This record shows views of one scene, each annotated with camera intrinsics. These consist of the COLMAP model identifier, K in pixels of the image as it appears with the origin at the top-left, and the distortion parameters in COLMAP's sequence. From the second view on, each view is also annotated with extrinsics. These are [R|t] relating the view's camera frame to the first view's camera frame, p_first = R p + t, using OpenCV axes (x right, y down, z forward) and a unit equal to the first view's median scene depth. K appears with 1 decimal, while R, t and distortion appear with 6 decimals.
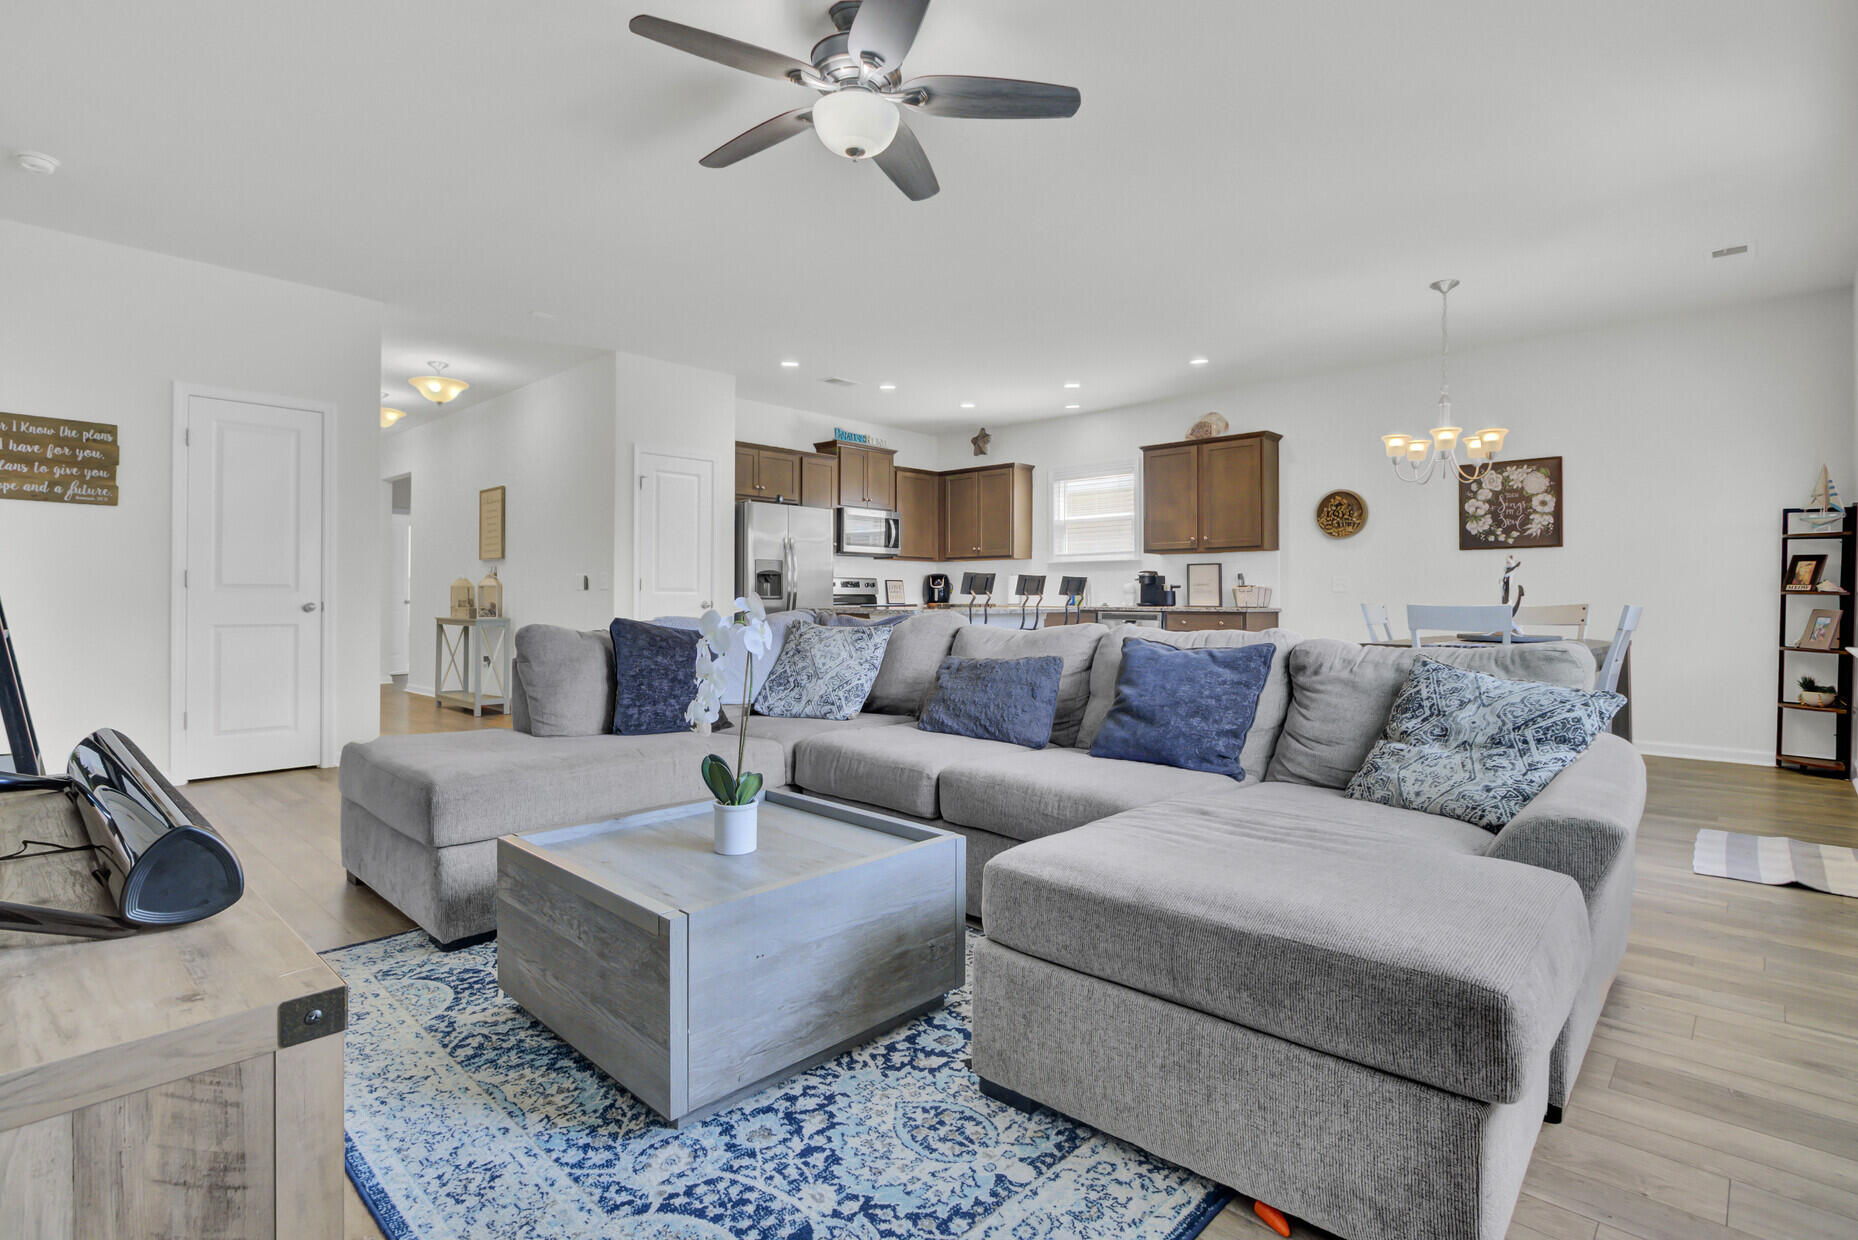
lens RADIAL K [[885.5, 0, 934.3], [0, 885.5, 600.0], [0, 0, 1]] dist [-0.002234, -0.000509]
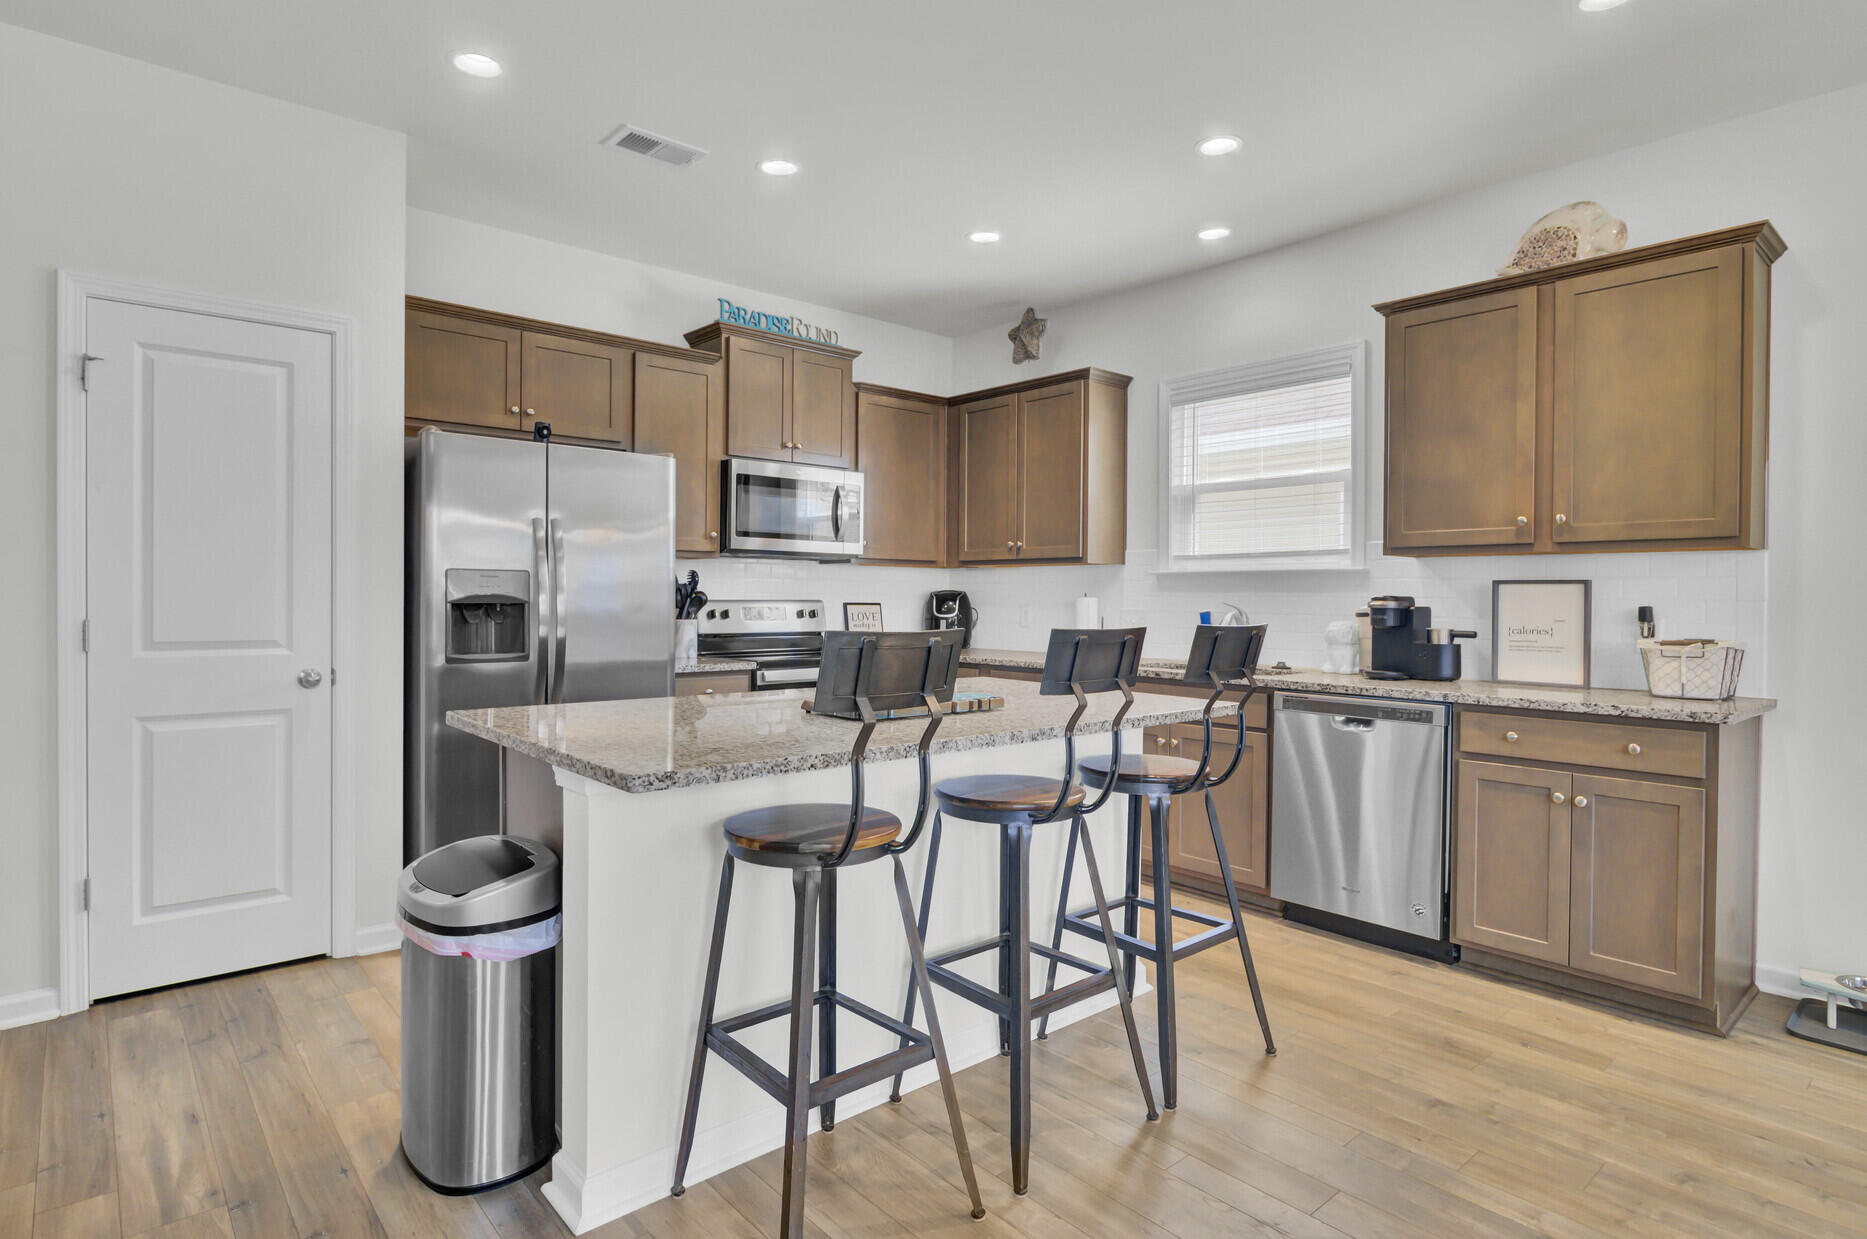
lens RADIAL K [[972.3, 0, 933.5], [0, 972.3, 619.5], [0, 0, 1]] dist [-0.000426, 0.000390]
pose [[0.994623, 0.008689, -0.103196, 0.069921], [-0.006623, 0.999771, 0.020342, -0.030008], [0.103349, -0.019549, 0.994453, 0.516286]]
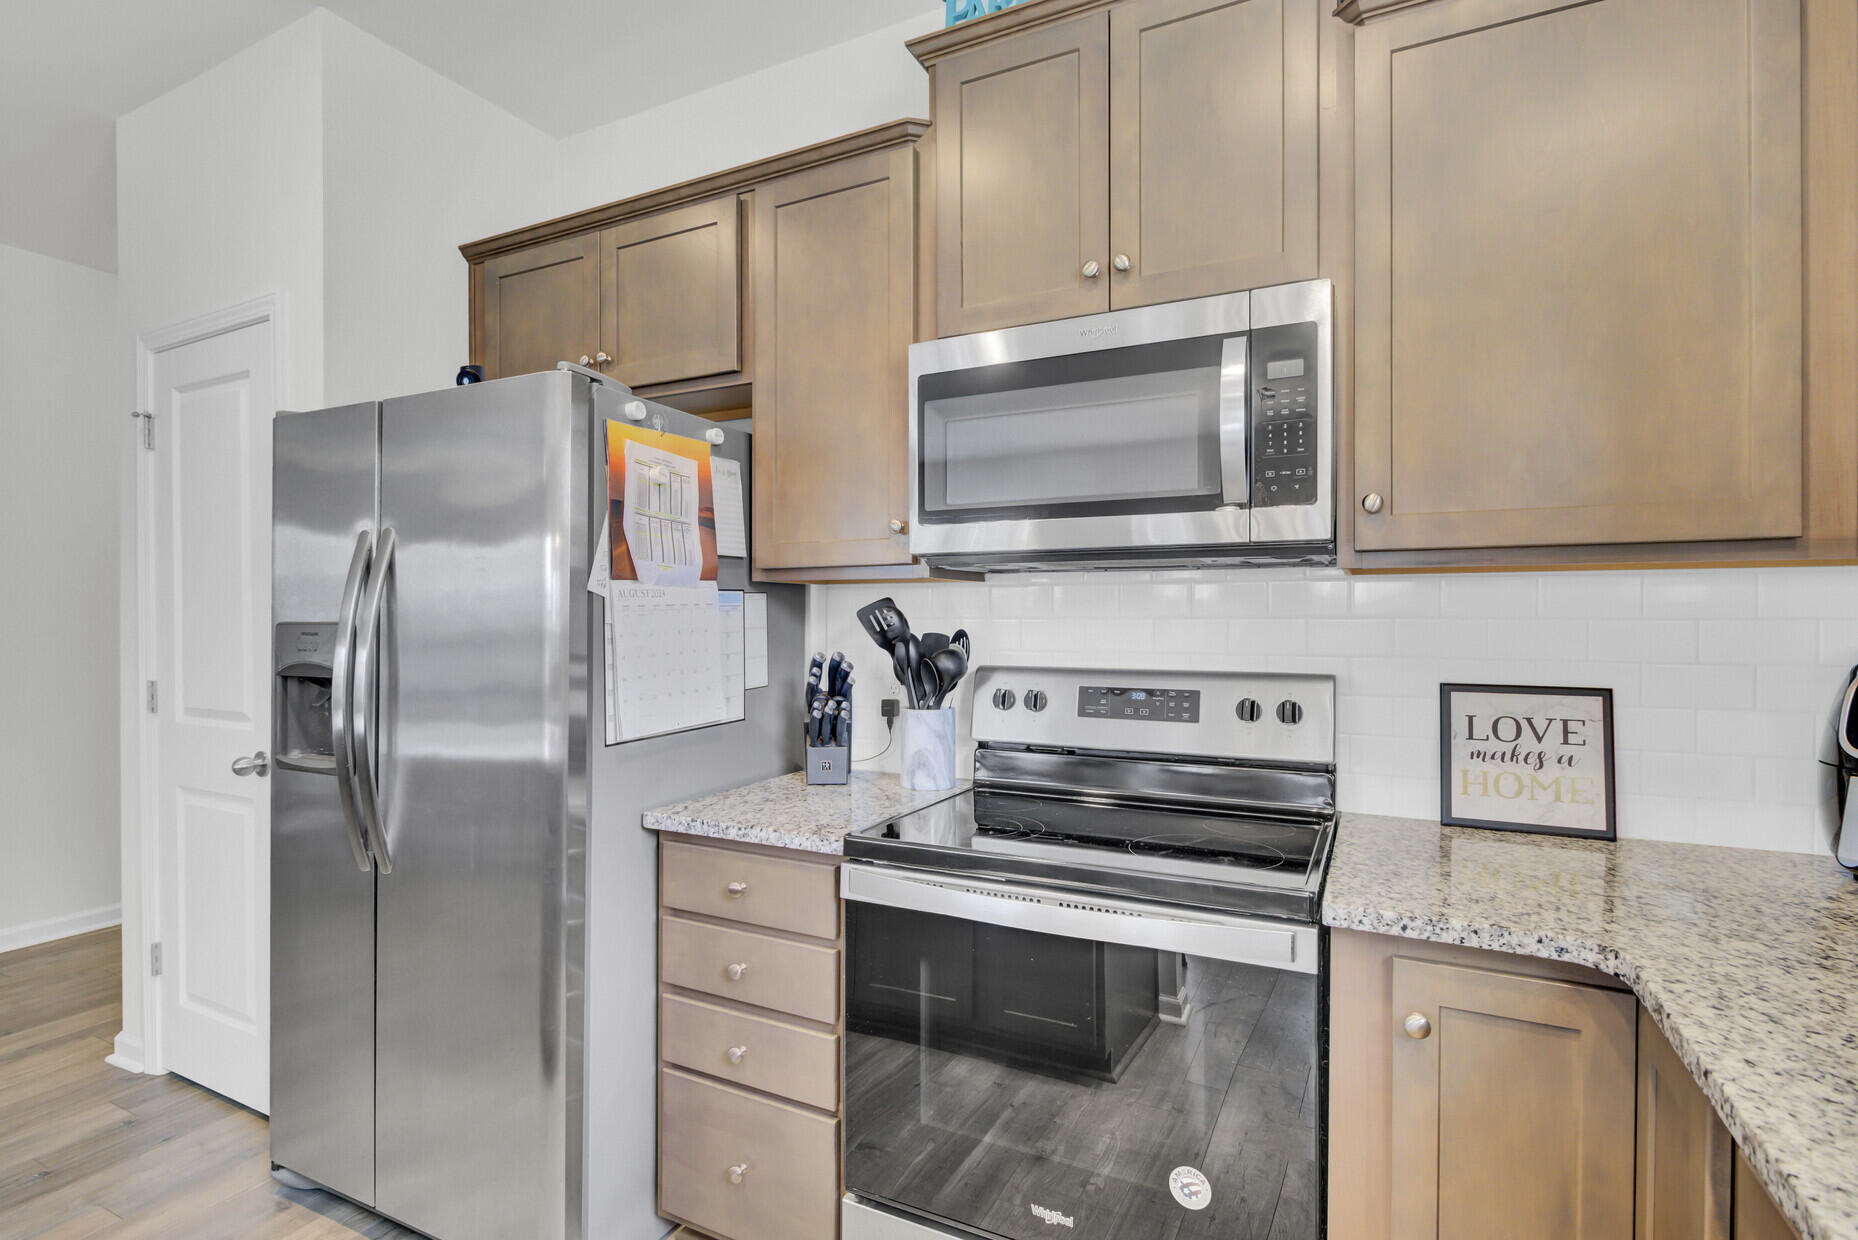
lens RADIAL K [[898.4, 0, 929.0], [0, 898.4, 620.0], [0, 0, 1]] dist [-0.001518, -0.000401]
pose [[0.268862, 0.000002, -0.963179, 0.111563], [-0.001052, 0.999999, -0.000292, -0.042760], [0.963178, 0.001092, 0.268861, 1.029355]]
